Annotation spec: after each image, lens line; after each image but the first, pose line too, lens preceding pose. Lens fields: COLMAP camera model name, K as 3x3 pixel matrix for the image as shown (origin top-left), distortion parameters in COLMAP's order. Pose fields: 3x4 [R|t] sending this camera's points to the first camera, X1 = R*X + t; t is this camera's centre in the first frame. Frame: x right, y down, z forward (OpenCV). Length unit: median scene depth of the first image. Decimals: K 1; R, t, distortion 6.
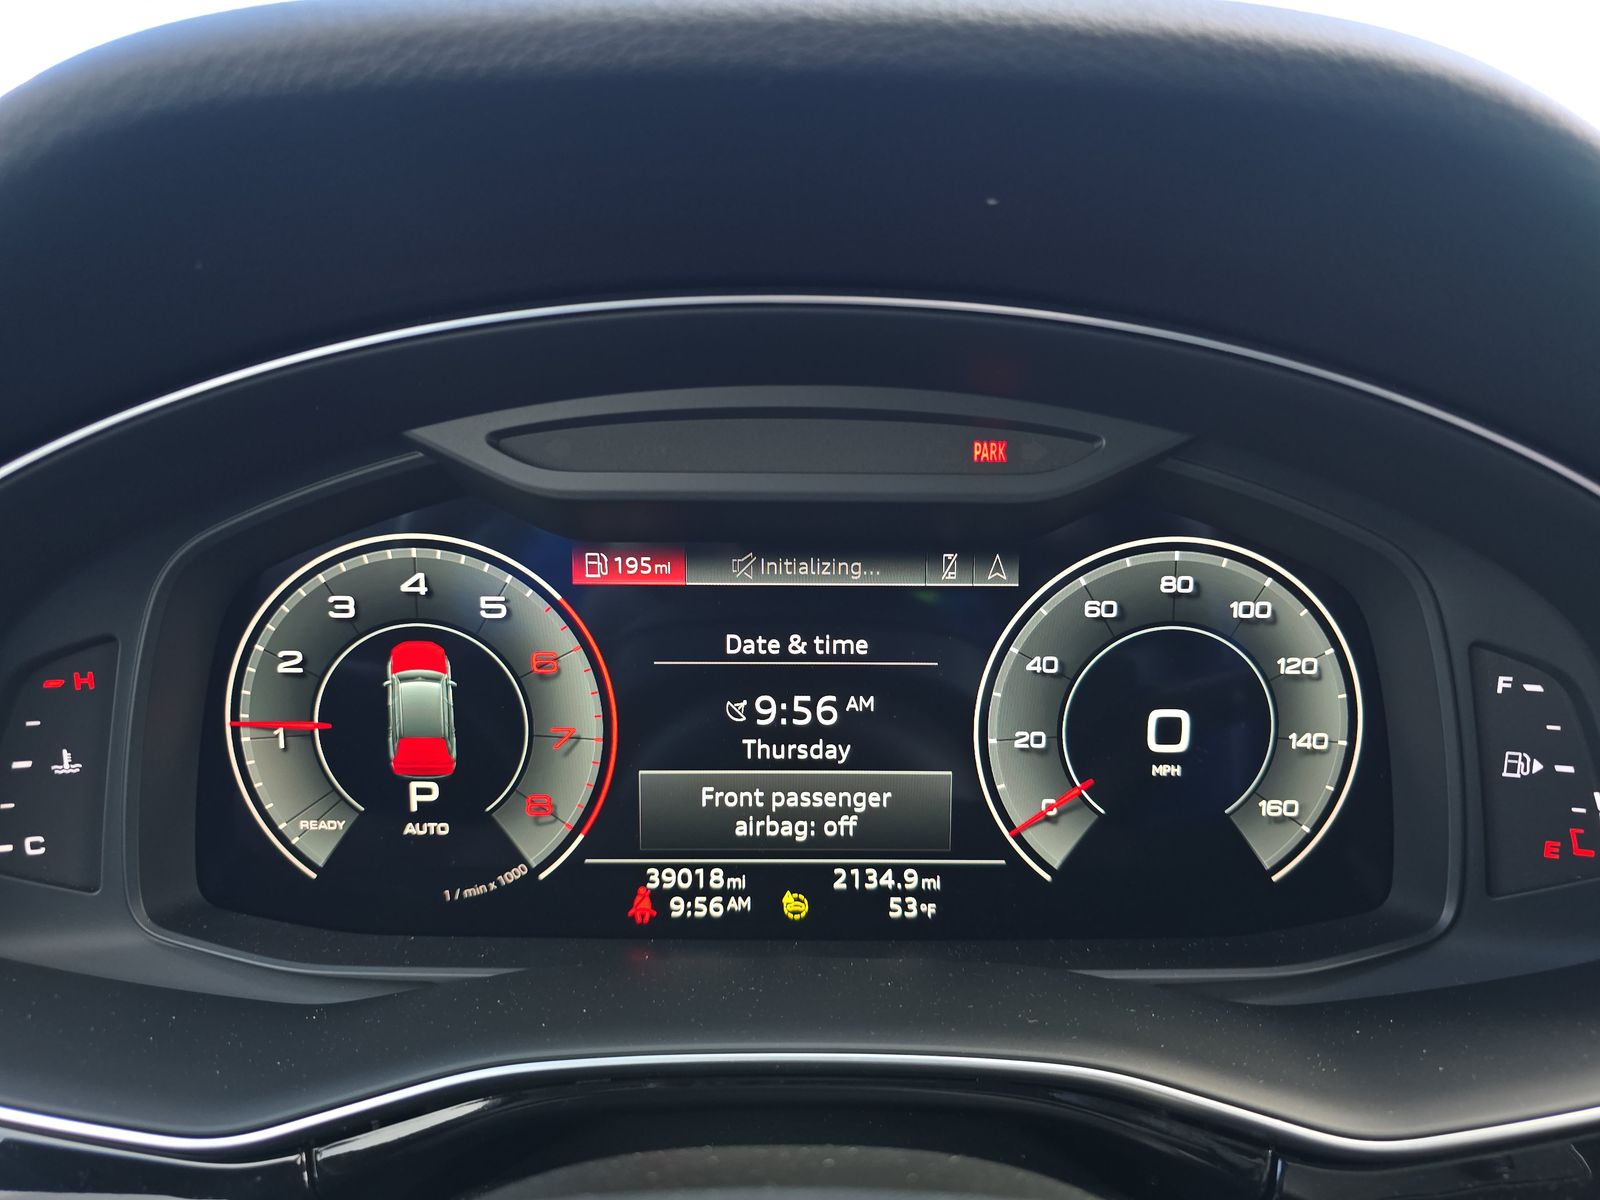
lens RADIAL K [[1076.5, 0, 816.2], [0, 1076.5, 600.8], [0, 0, 1]] dist [0.043288, -0.035085]
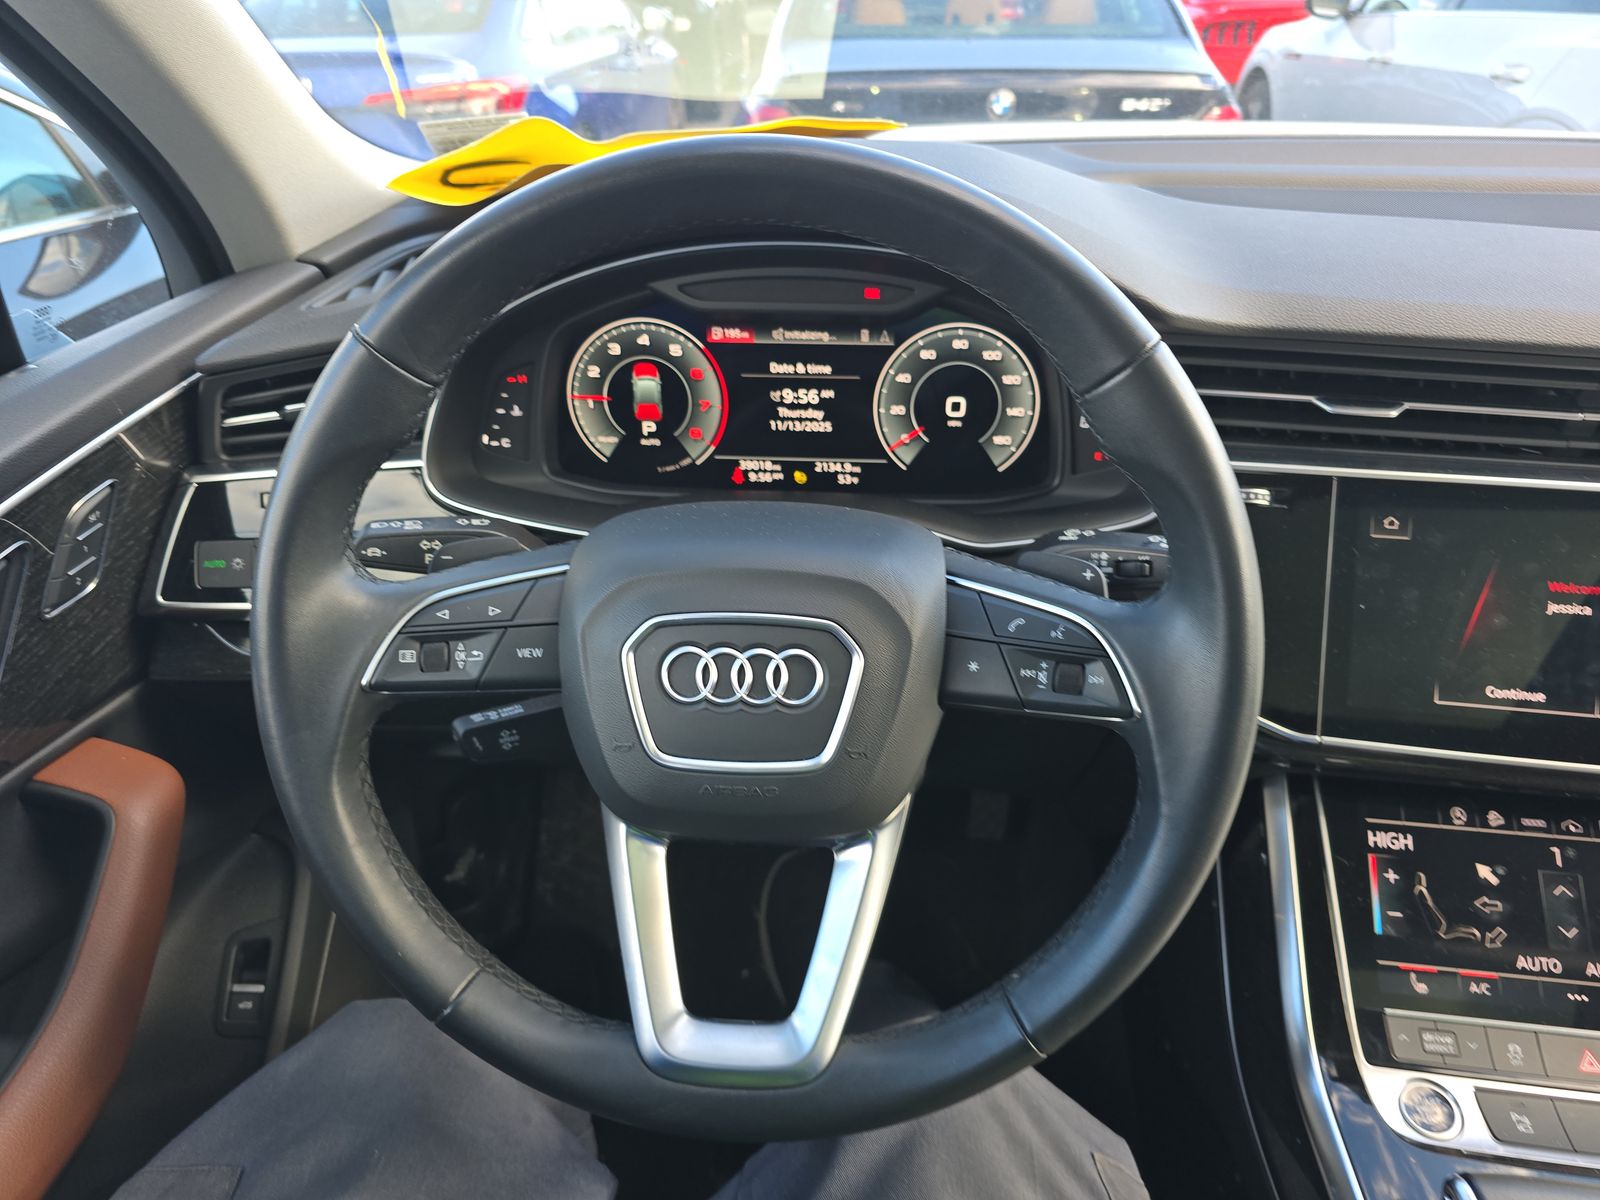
lens RADIAL K [[1076.5, 0, 807.8], [0, 1076.5, 607.6], [0, 0, 1]] dist [0.043288, -0.035085]
pose [[0.996251, 0.032796, -0.080053, 0.205796], [-0.007646, 0.955114, 0.296141, -0.160020], [0.086172, -0.294419, 0.951784, -1.427315]]
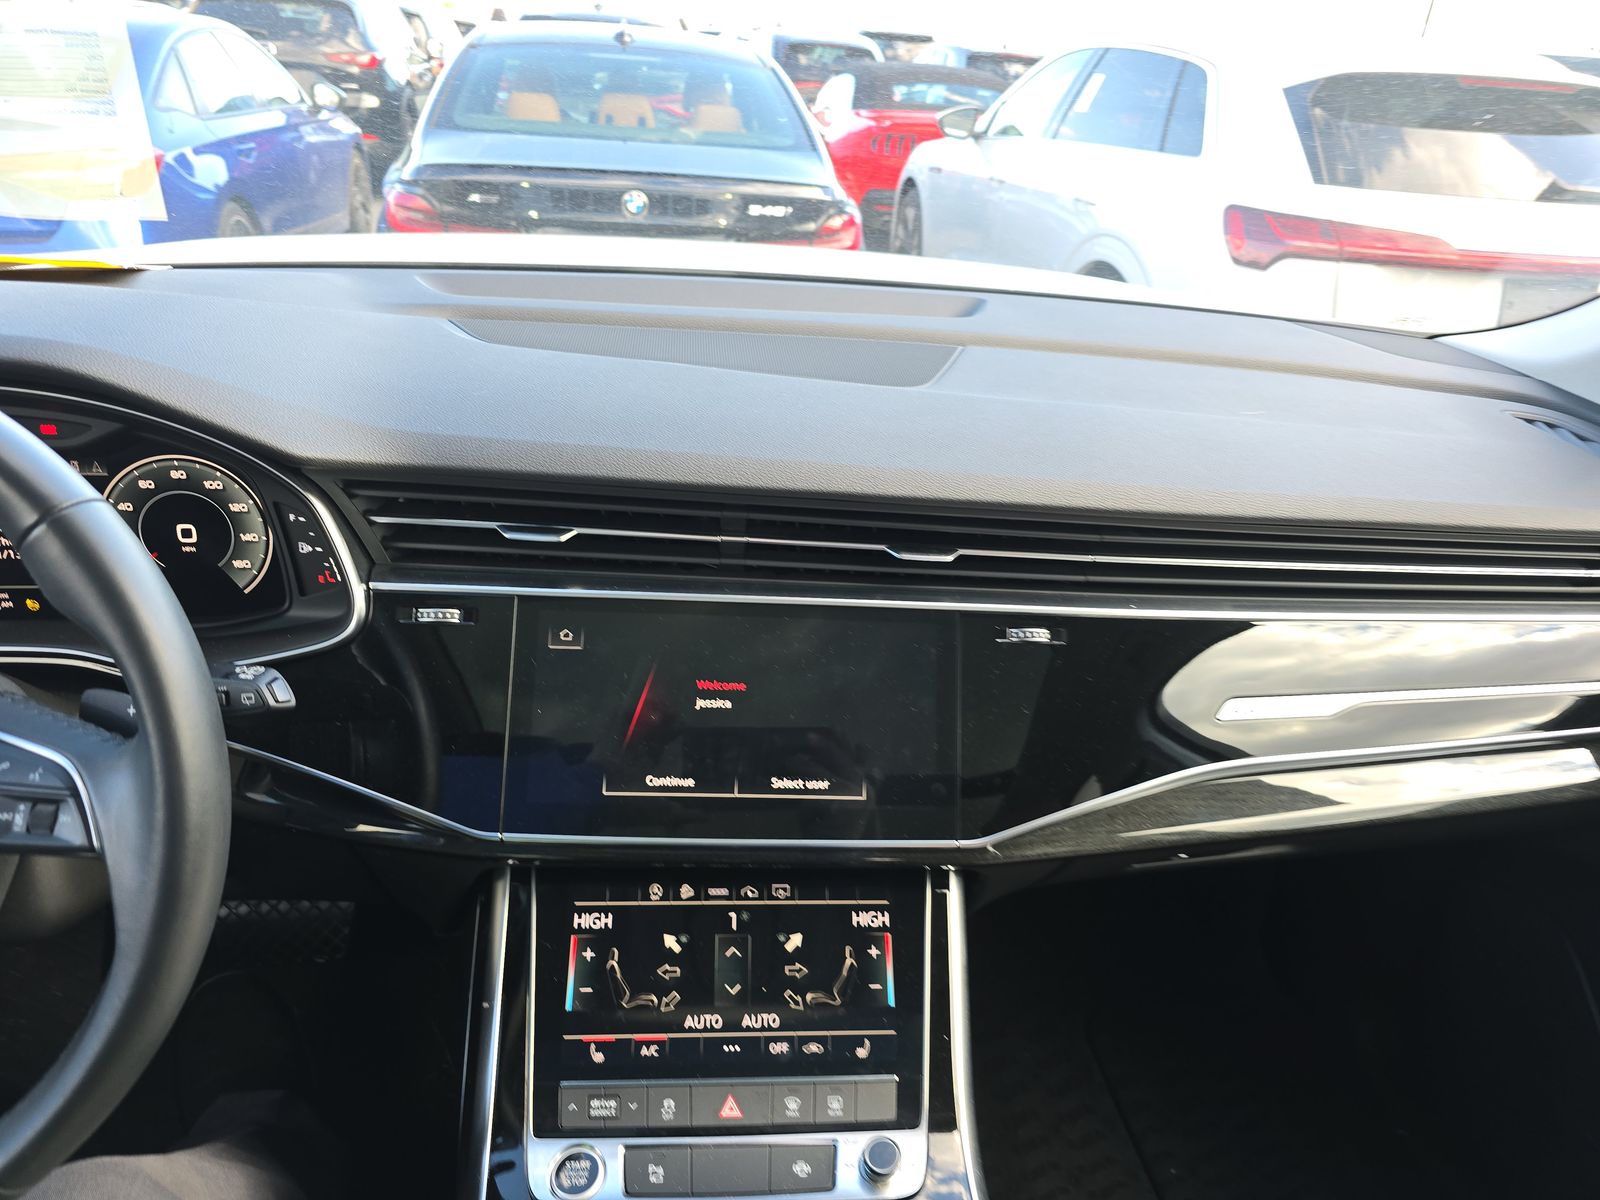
lens RADIAL K [[1076.5, 0, 794.0], [0, 1076.5, 604.5], [0, 0, 1]] dist [0.043288, -0.035085]
pose [[0.990794, -0.008833, 0.135091, 1.356931], [-0.022285, 0.973615, 0.227106, -0.313526], [-0.133532, -0.228026, 0.964455, -1.597010]]
